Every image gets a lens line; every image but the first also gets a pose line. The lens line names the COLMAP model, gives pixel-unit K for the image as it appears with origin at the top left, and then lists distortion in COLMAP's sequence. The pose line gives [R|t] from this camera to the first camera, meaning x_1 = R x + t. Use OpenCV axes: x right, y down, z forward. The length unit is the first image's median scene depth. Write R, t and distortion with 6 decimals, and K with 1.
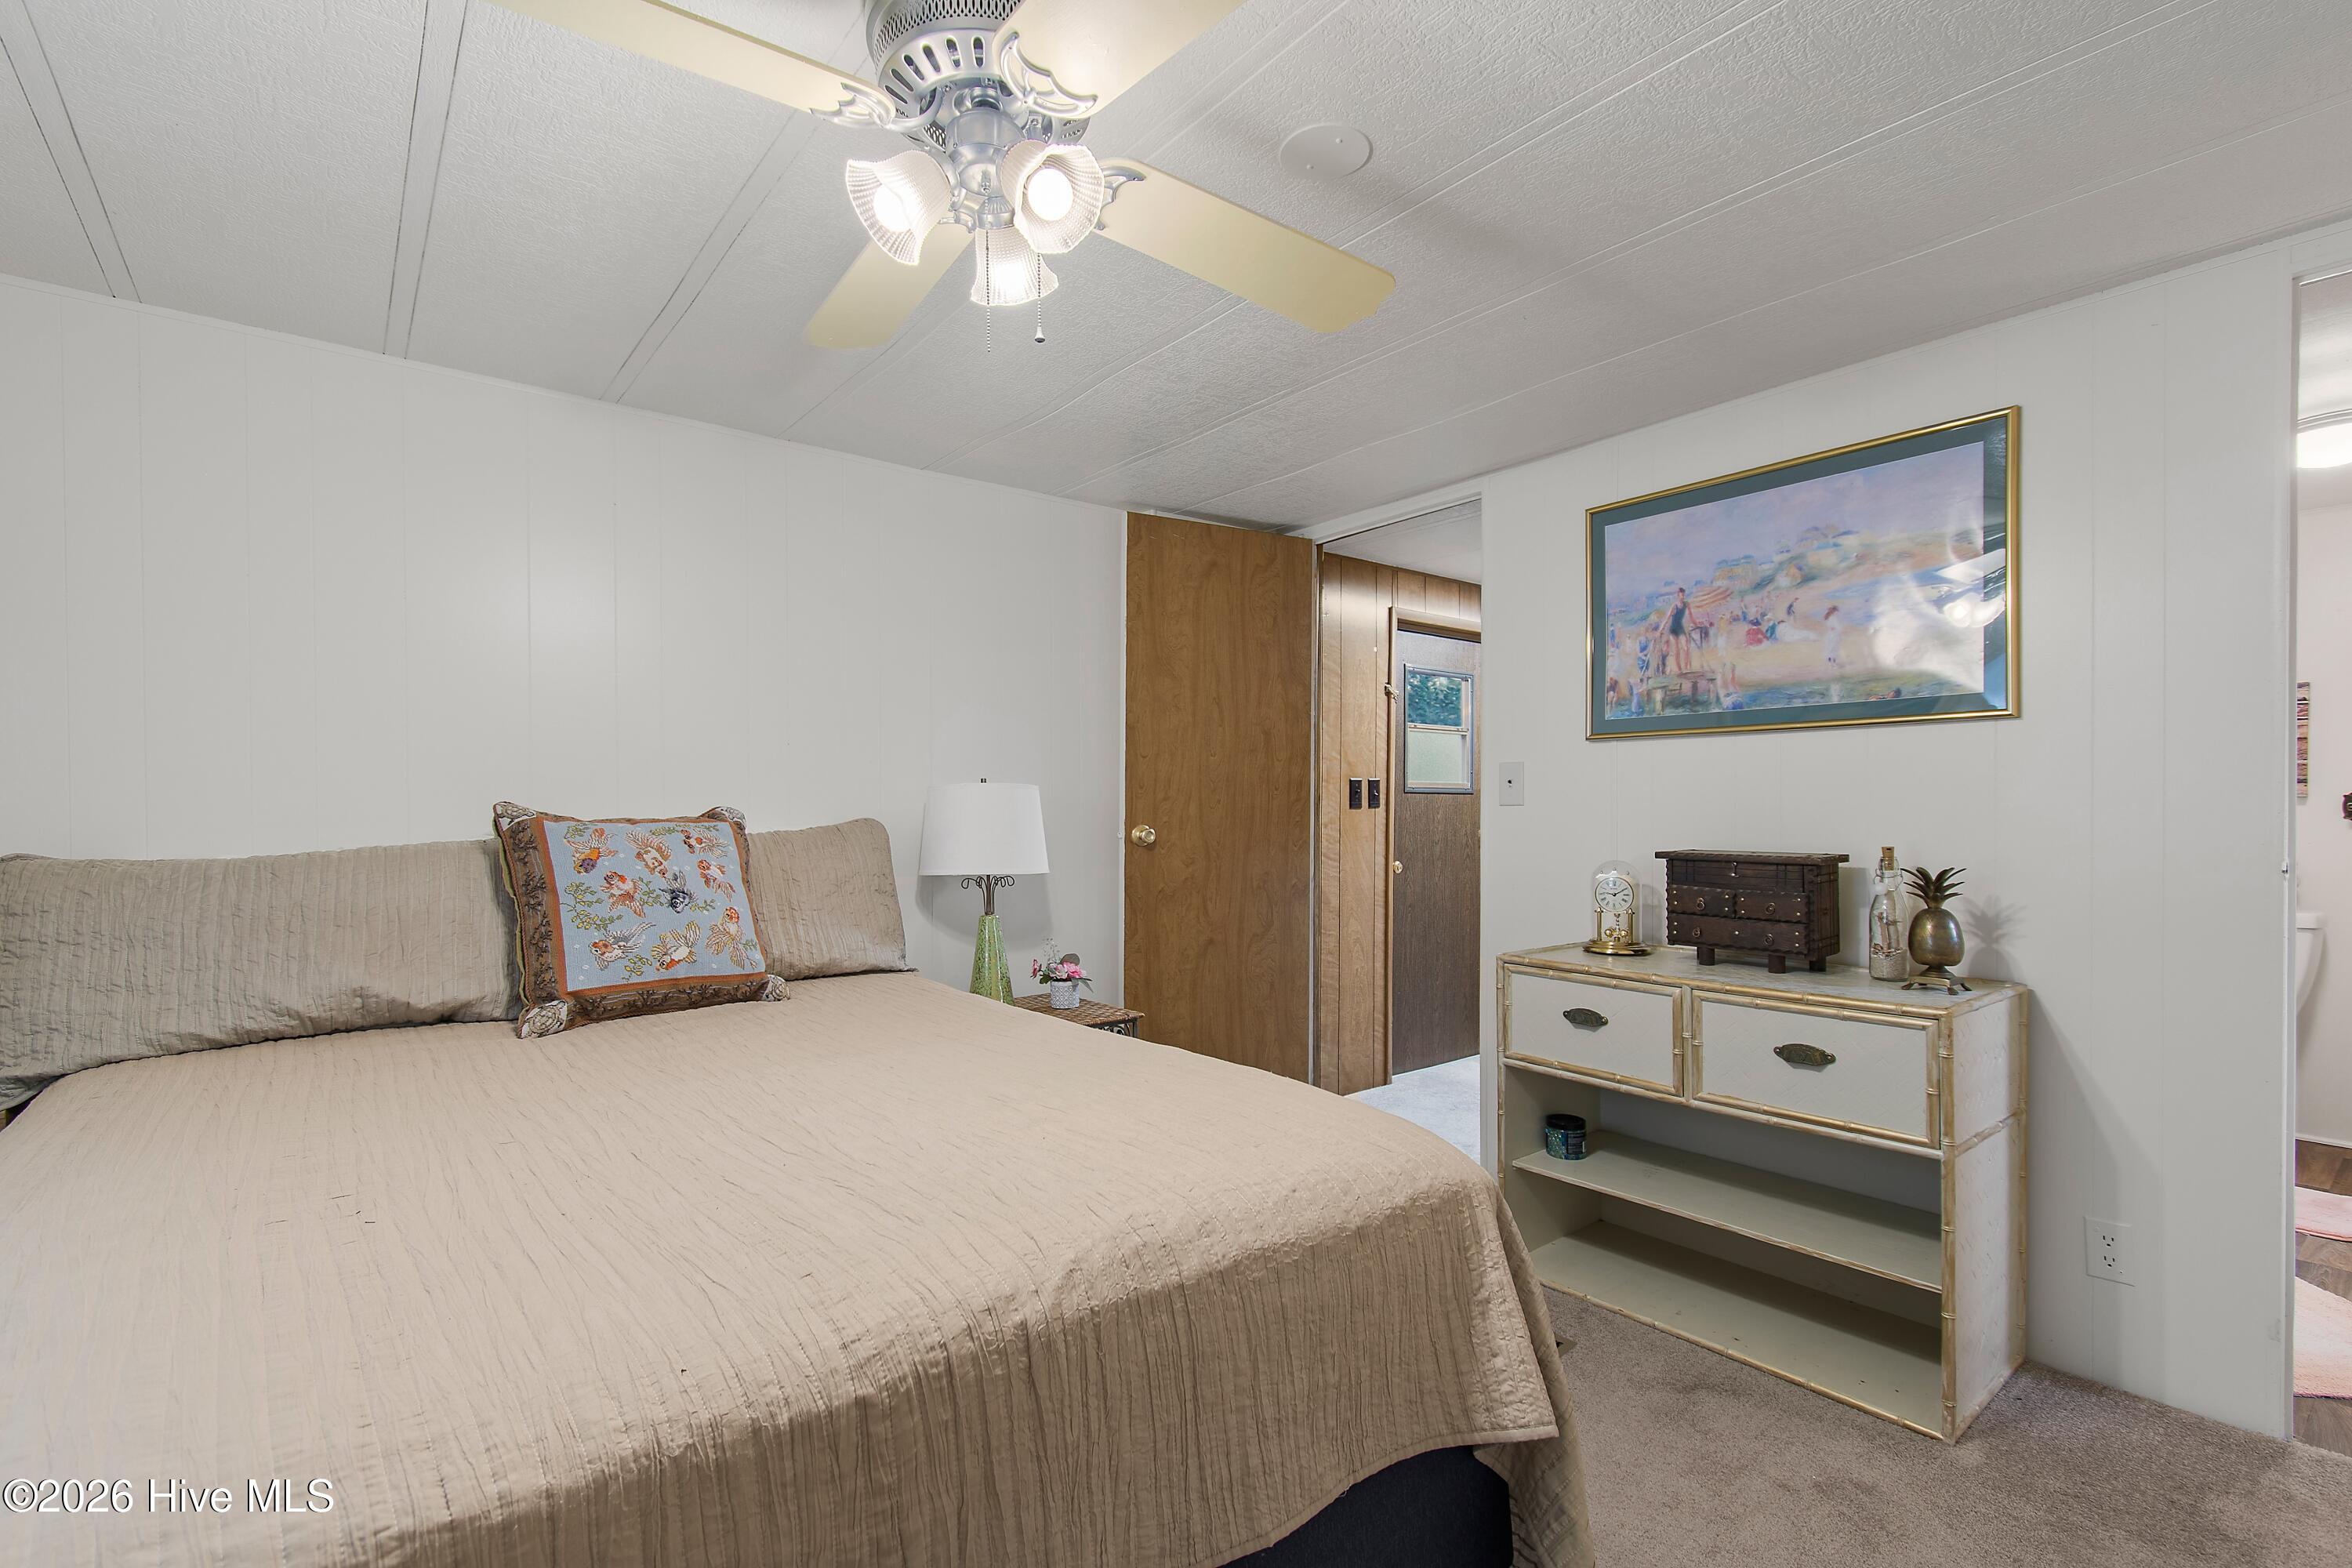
lens RADIAL K [[1052.5, 0, 1196.5], [0, 1052.5, 803.4], [0, 0, 1]] dist [0.005815, -0.002376]
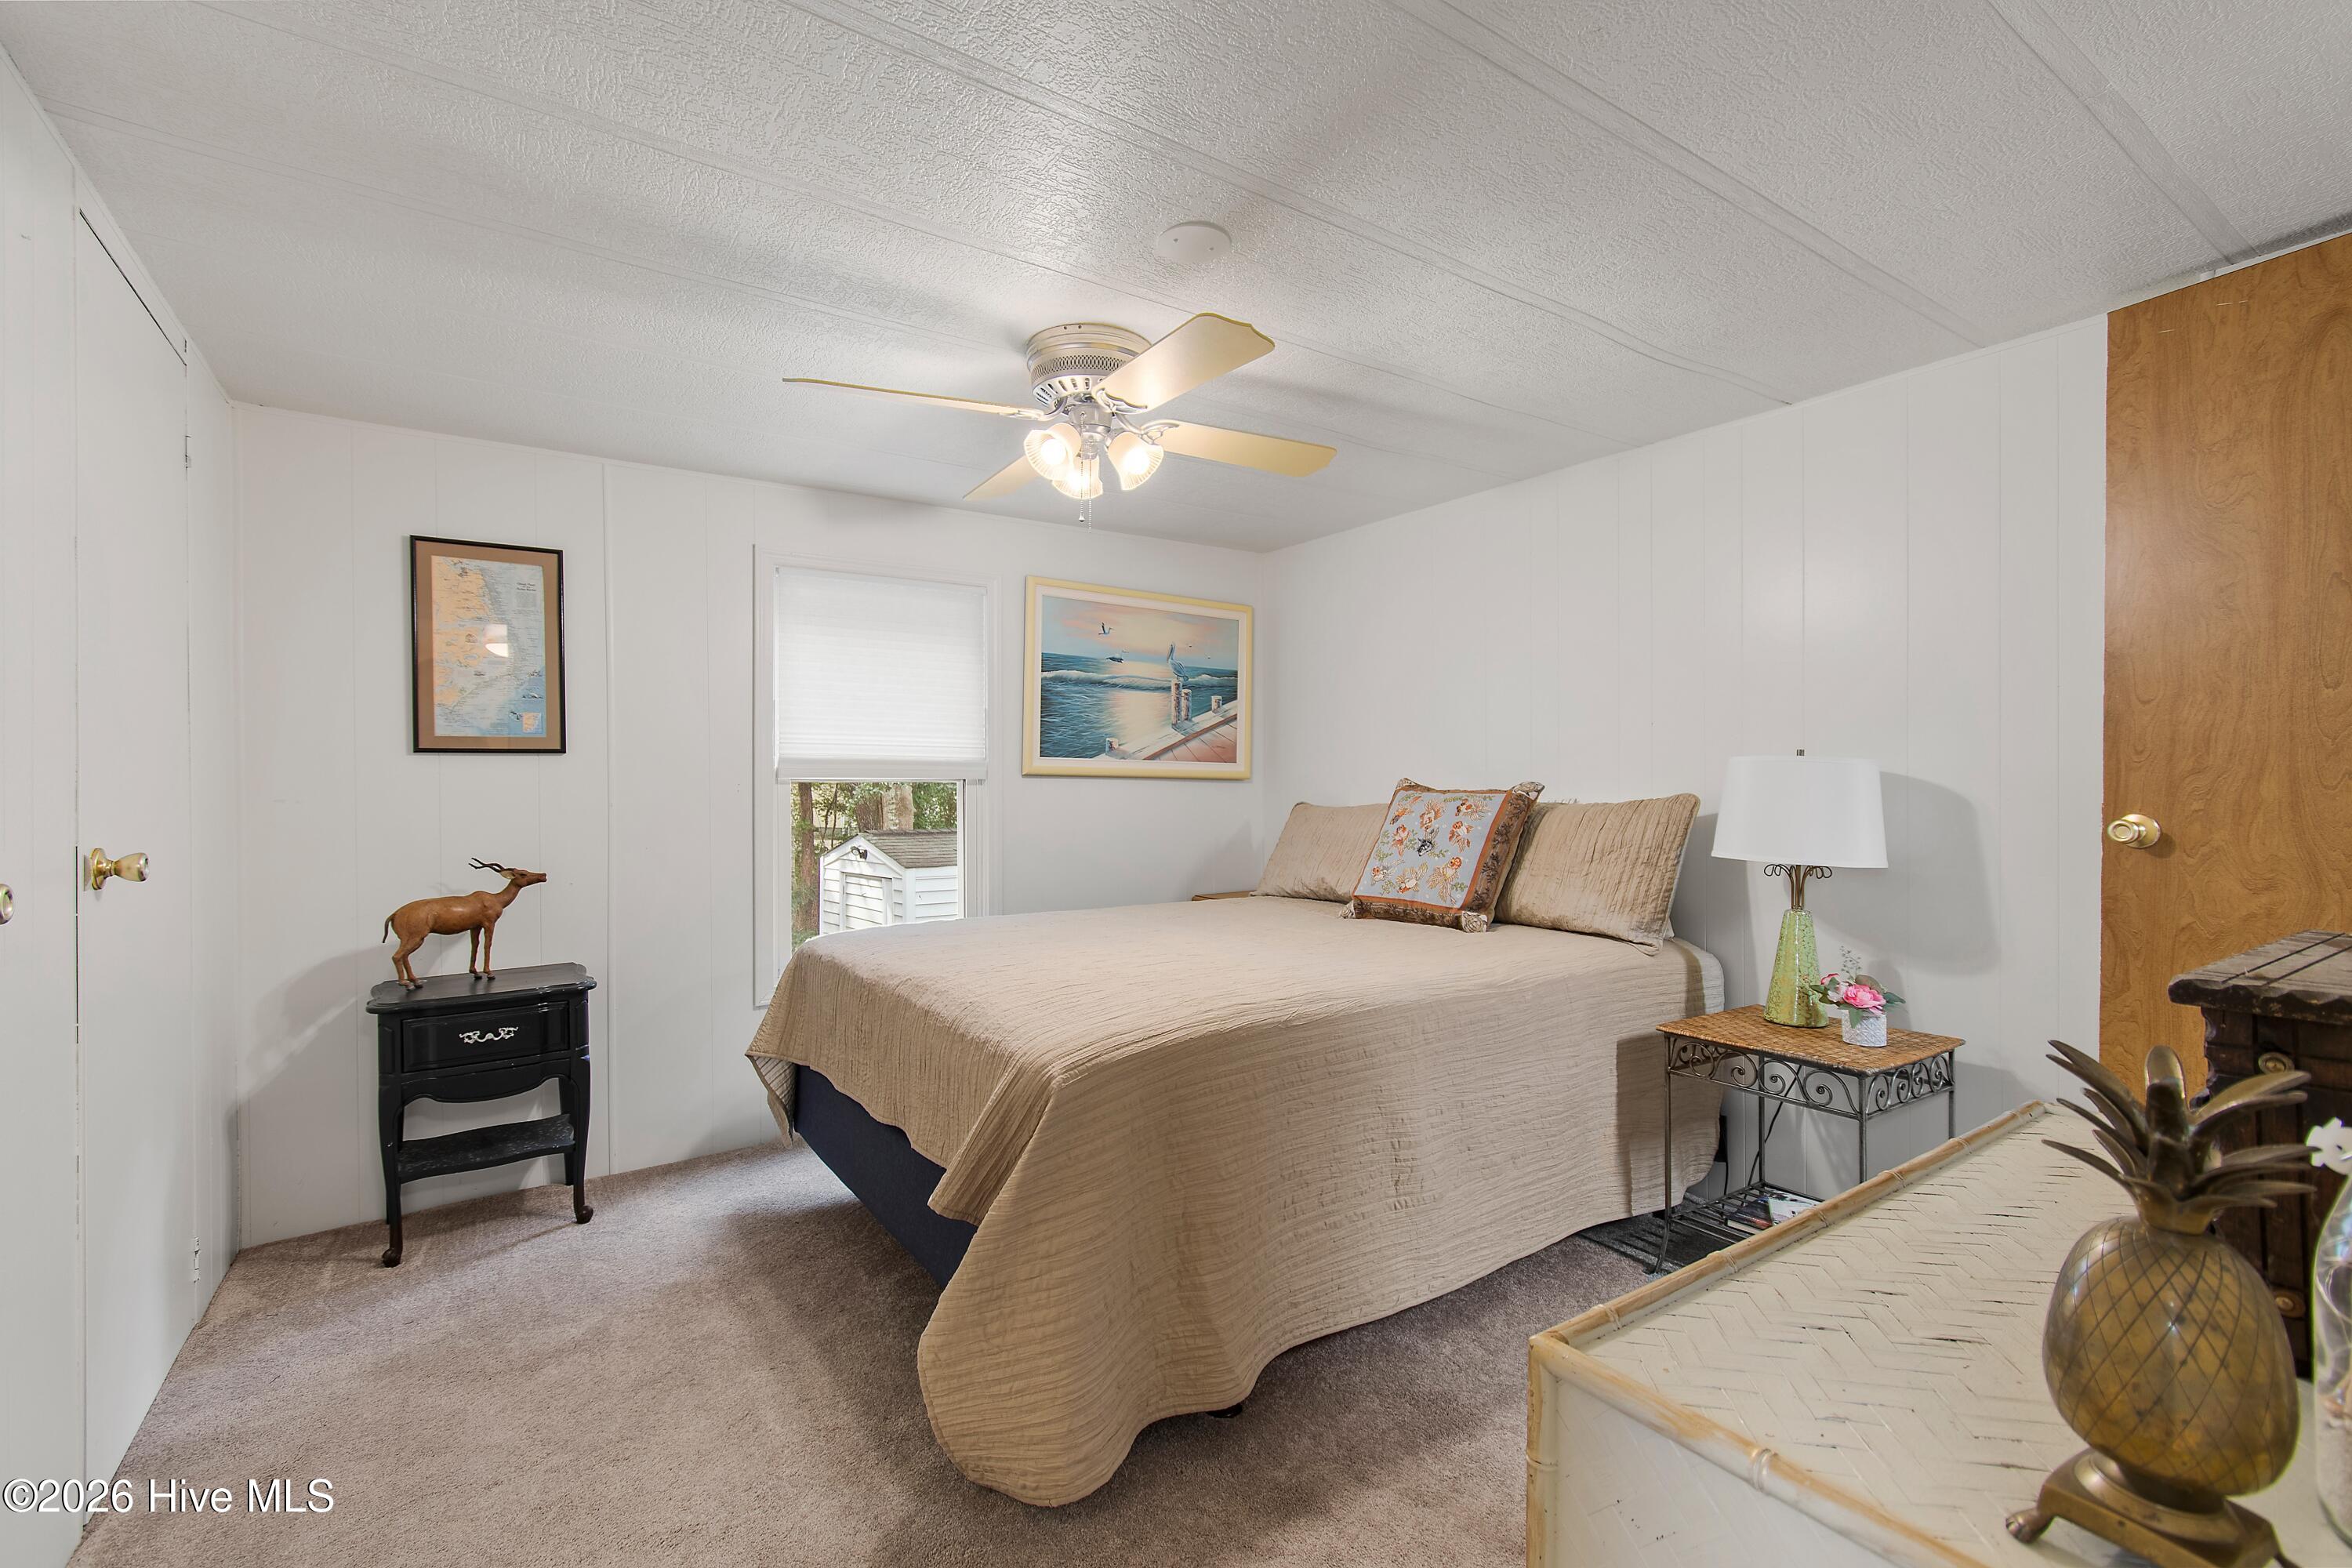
lens RADIAL K [[1052.5, 0, 1173.5], [0, 1052.5, 778.3], [0, 0, 1]] dist [0.005815, -0.002376]
pose [[-0.079157, -0.002361, -0.996859, 0.684845], [0.000304, 0.999997, -0.002393, 0.001554], [0.996862, -0.000493, -0.079156, 0.562618]]
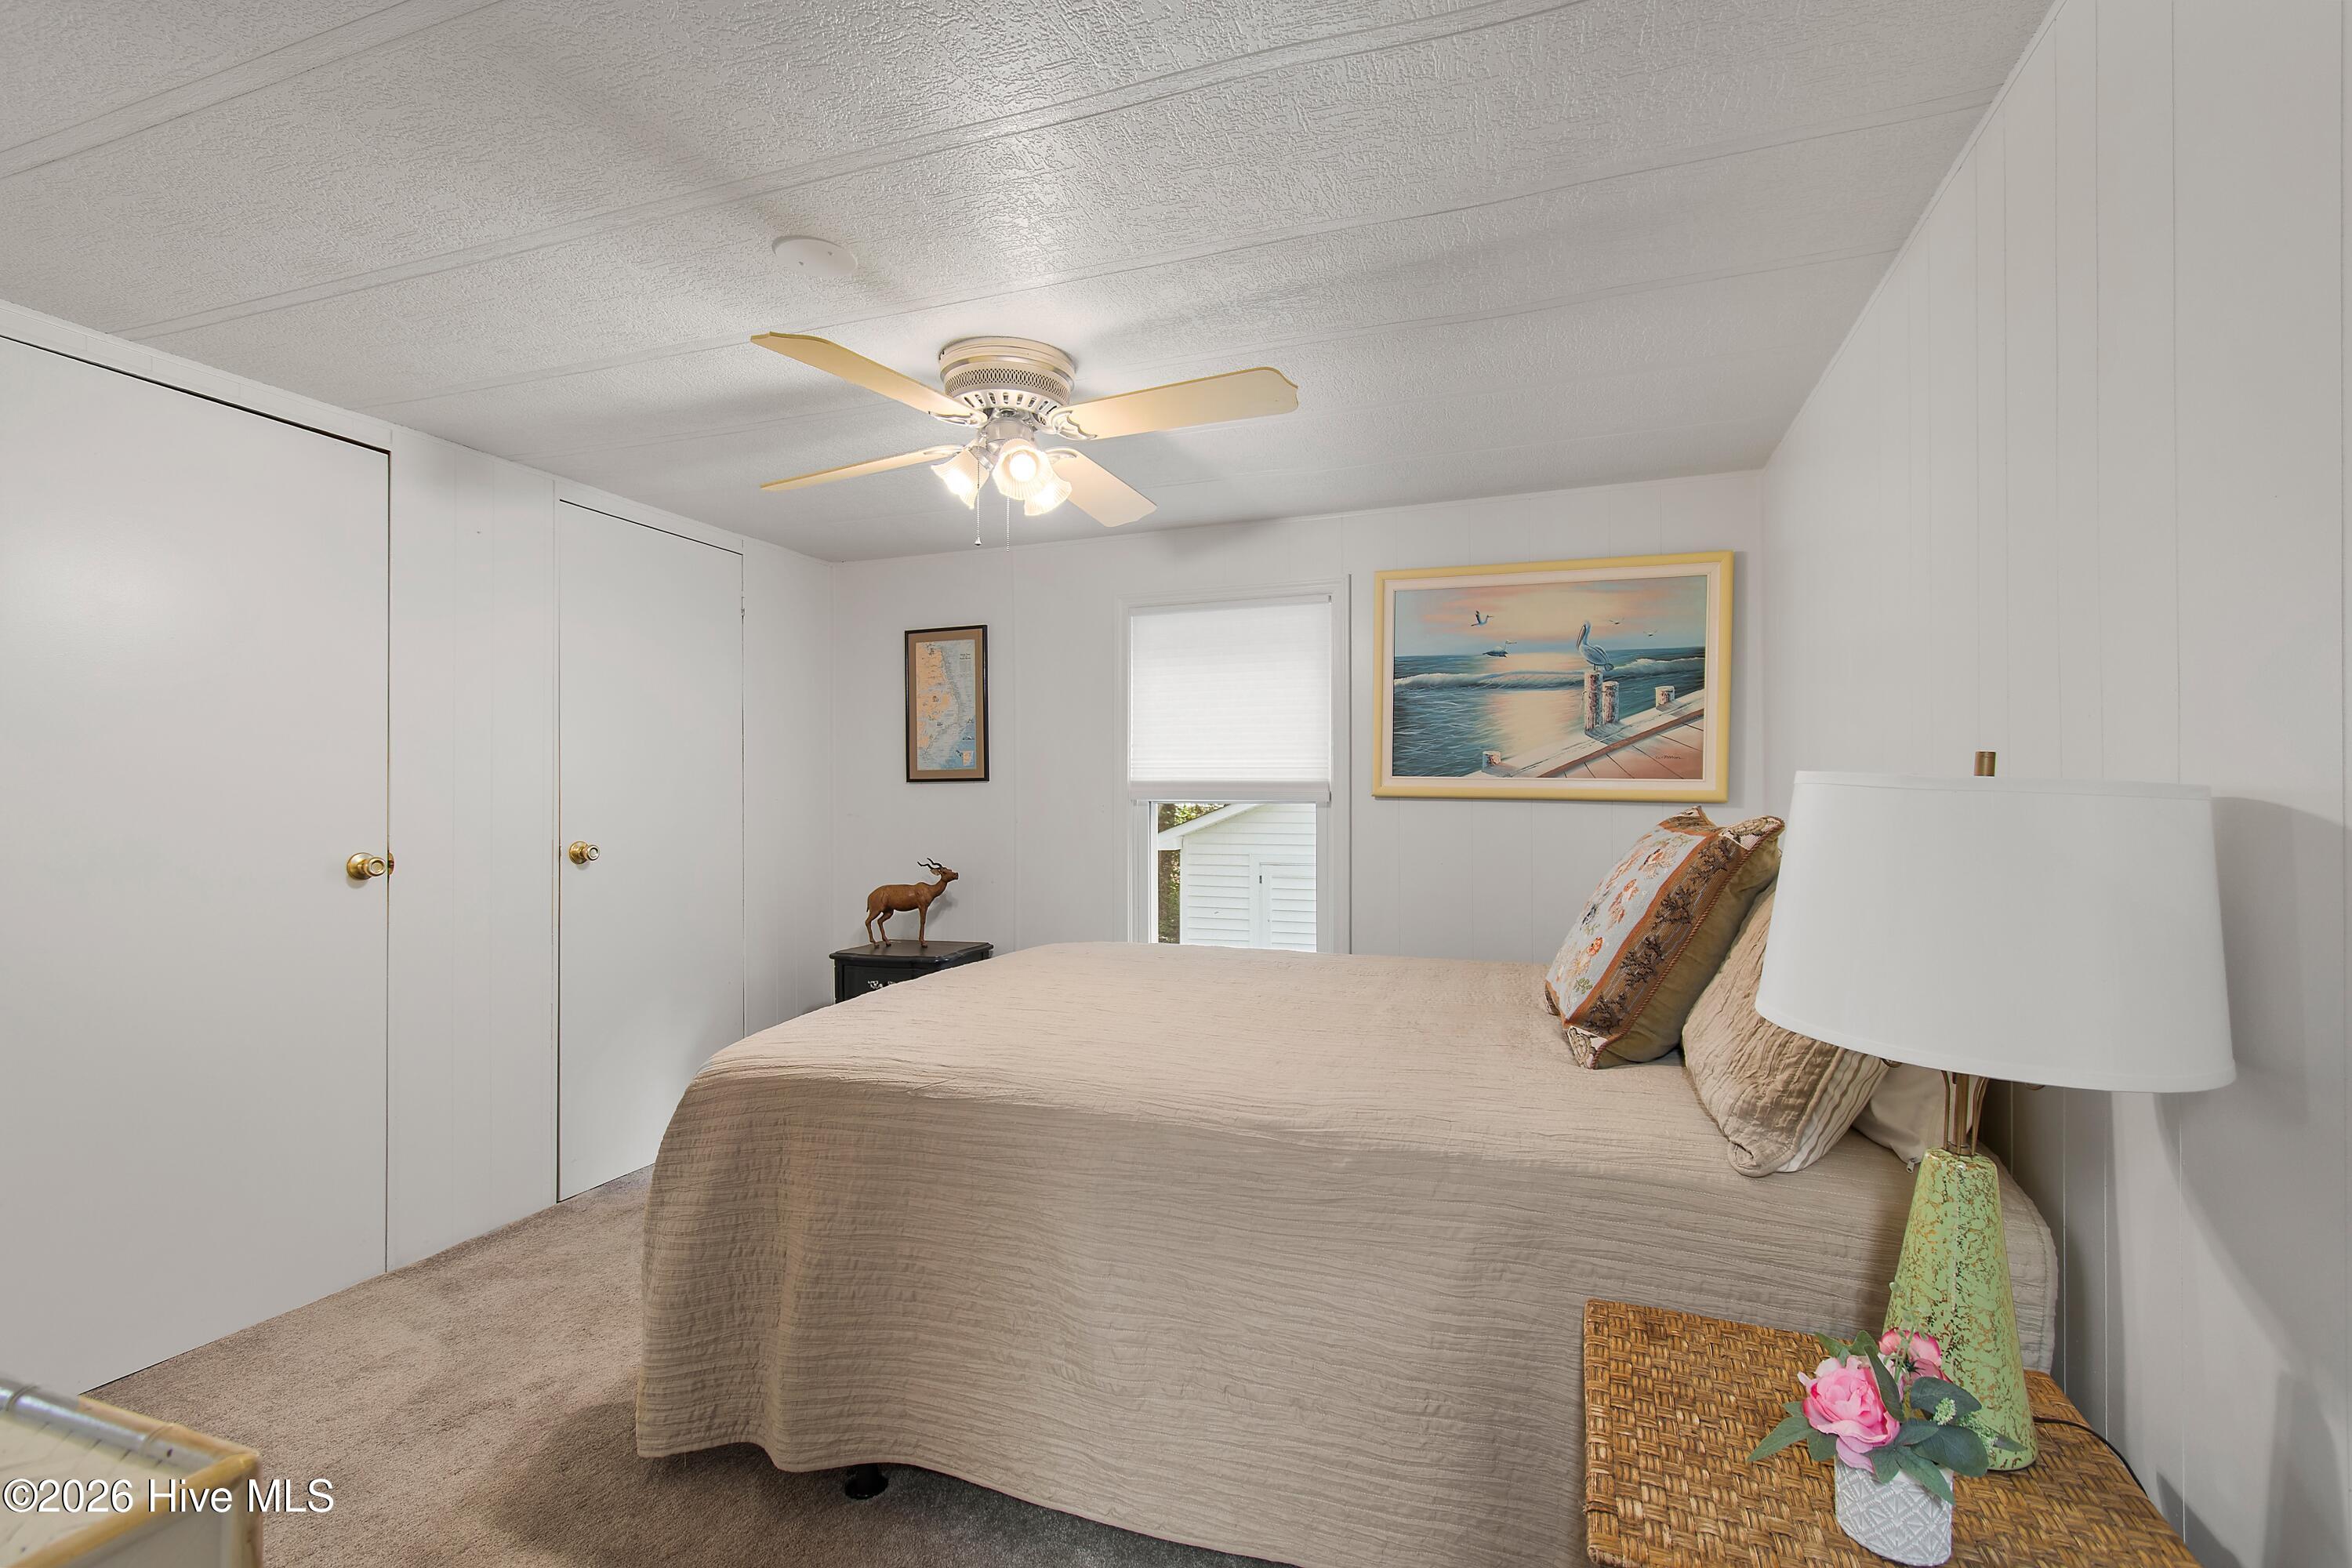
lens RADIAL K [[1052.5, 0, 1156.6], [0, 1052.5, 794.6], [0, 0, 1]] dist [0.005815, -0.002376]
pose [[-0.857911, 0.001591, -0.513796, 0.222213], [0.001128, 0.999999, 0.001215, -0.009405], [0.513798, 0.000463, -0.857911, 1.120779]]
